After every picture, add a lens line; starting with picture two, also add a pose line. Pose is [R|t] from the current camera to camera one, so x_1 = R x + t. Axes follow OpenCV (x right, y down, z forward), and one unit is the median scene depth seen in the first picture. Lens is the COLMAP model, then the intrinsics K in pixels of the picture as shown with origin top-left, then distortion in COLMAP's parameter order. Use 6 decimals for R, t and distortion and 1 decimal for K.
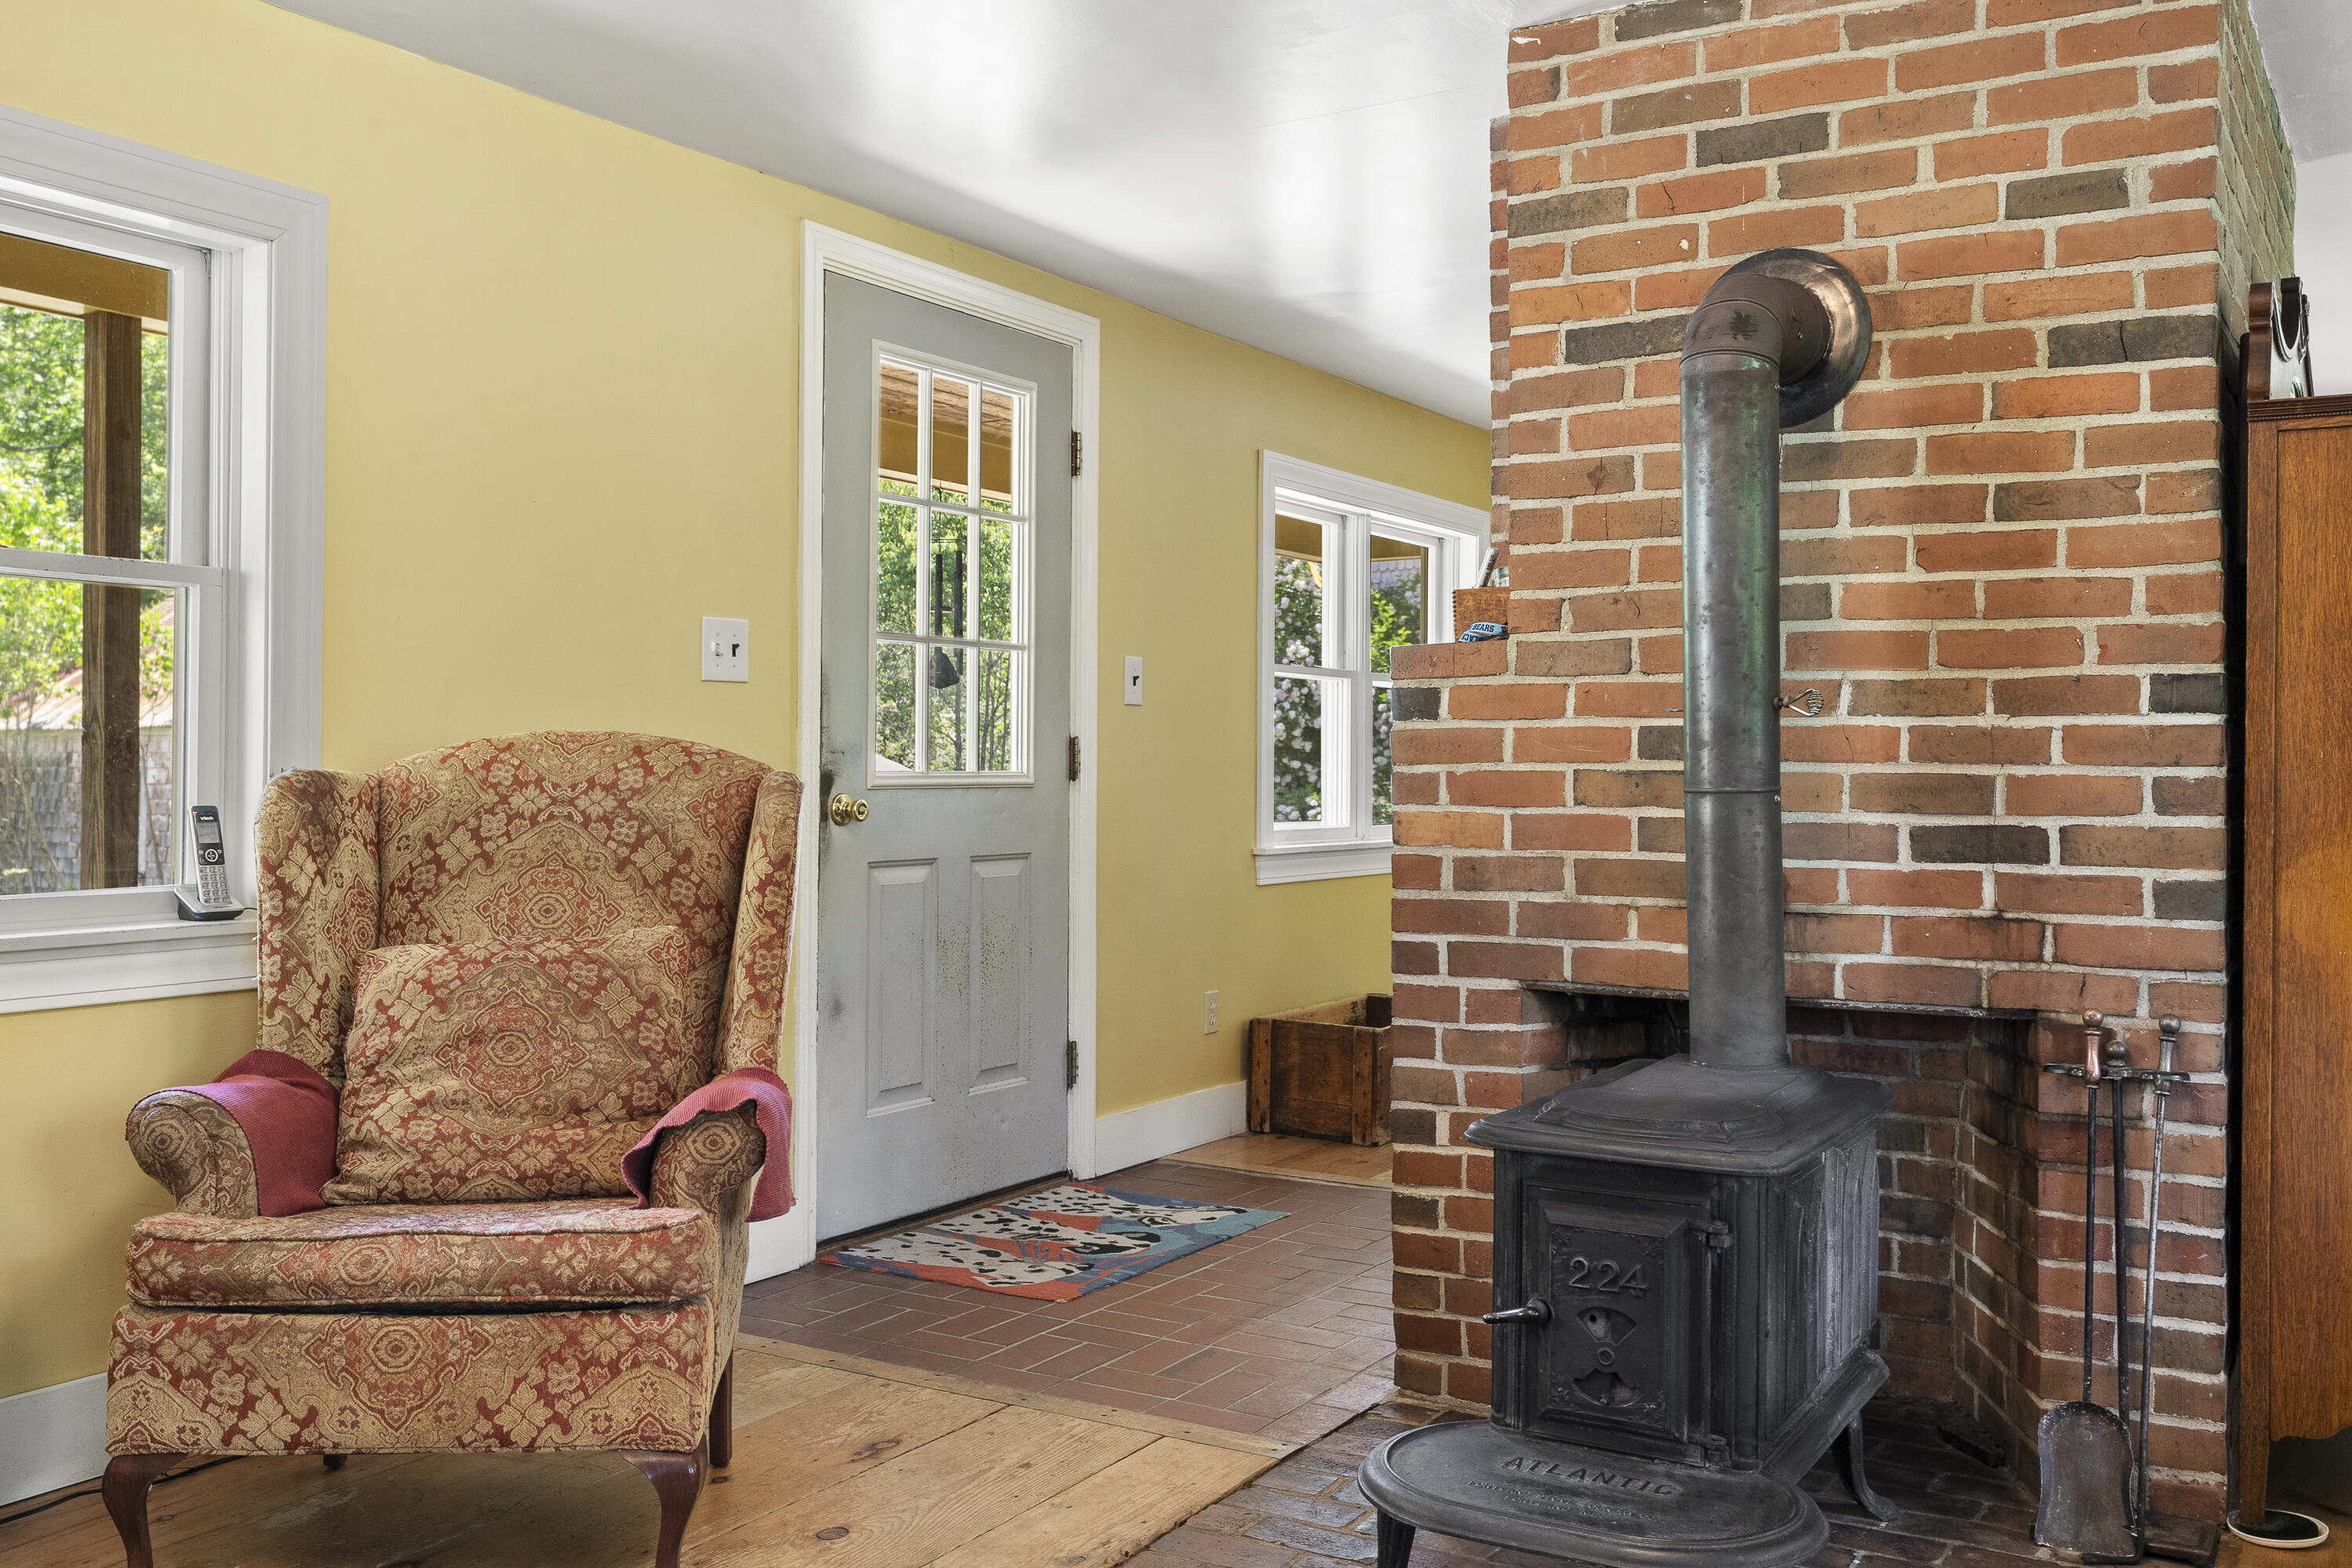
lens RADIAL K [[2052.2, 0, 1176.5], [0, 2052.2, 743.9], [0, 0, 1]] dist [0.003955, -0.001147]
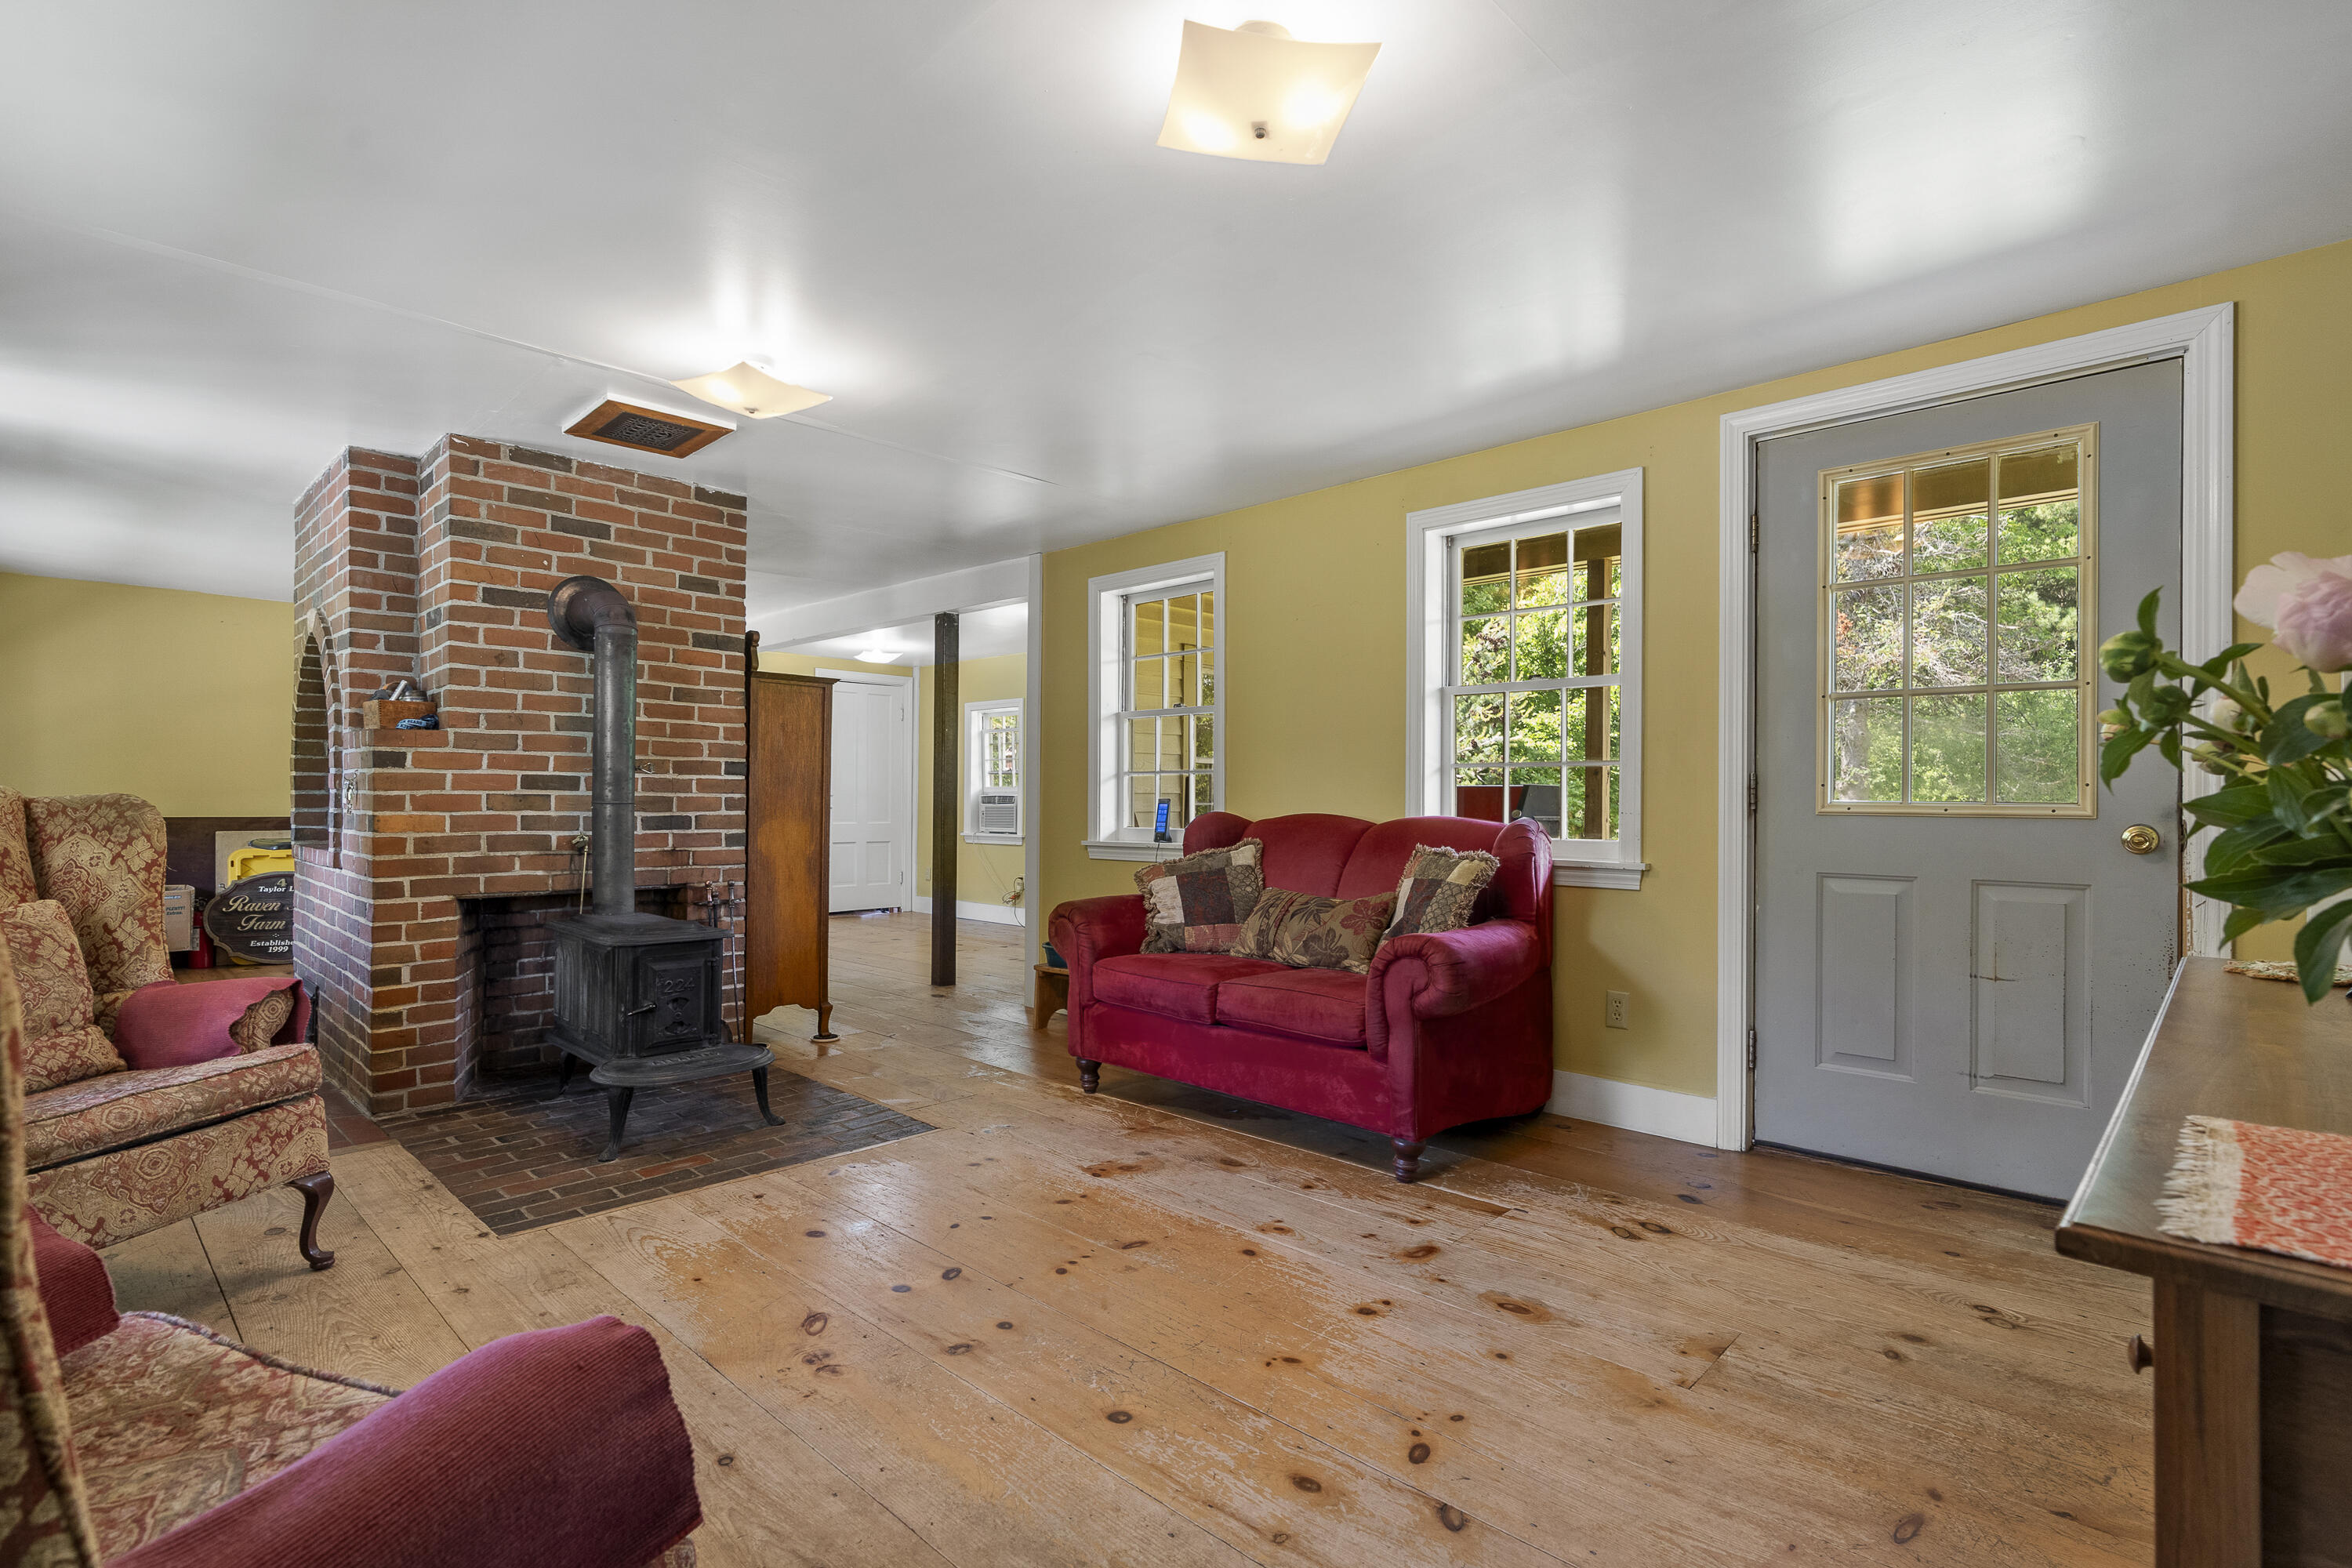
lens RADIAL K [[1119.3, 0, 1176.0], [0, 1119.3, 784.0], [0, 0, 1]] dist [0.001986, 0.000097]
pose [[0.218695, 0.010921, 0.975732, -0.875280], [-0.017808, 0.999816, -0.007199, -0.002182], [-0.975631, -0.015802, 0.218849, 0.048183]]
